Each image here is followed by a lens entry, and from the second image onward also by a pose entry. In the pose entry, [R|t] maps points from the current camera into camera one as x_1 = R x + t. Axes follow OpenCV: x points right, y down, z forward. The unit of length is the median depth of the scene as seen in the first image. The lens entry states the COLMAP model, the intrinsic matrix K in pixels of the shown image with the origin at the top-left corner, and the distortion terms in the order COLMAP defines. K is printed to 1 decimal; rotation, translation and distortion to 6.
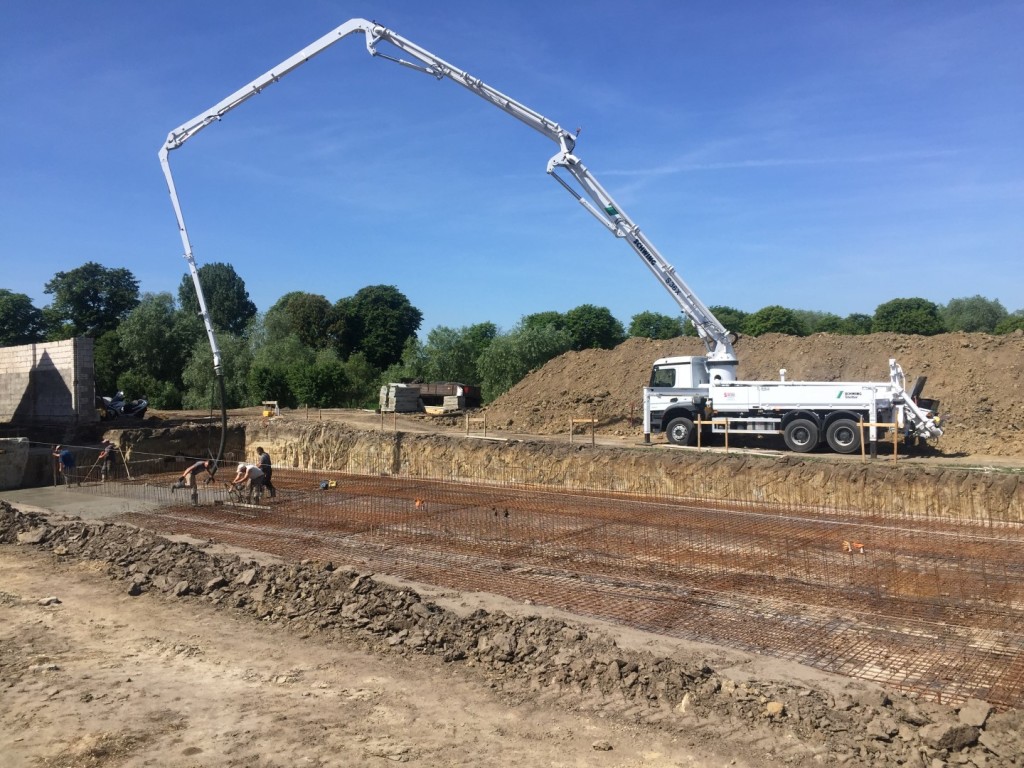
lens RADIAL K [[871.6, 0, 512.0], [0, 871.6, 384.0], [0, 0, 1]] dist [0.082085, -0.113028]
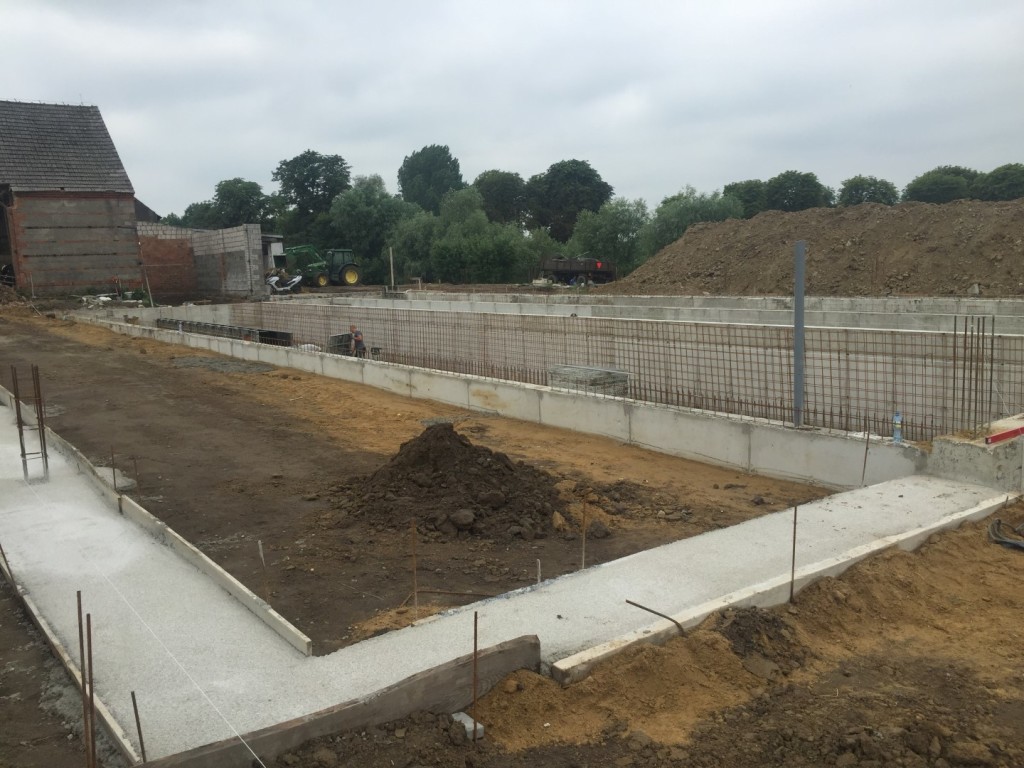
lens RADIAL K [[871.6, 0, 512.0], [0, 871.6, 384.0], [0, 0, 1]] dist [0.082085, -0.113028]
pose [[0.967730, 0.024034, -0.250842, 0.116635], [0.011734, 0.990063, 0.140133, -0.000695], [0.251717, -0.138554, 0.957831, -0.052707]]
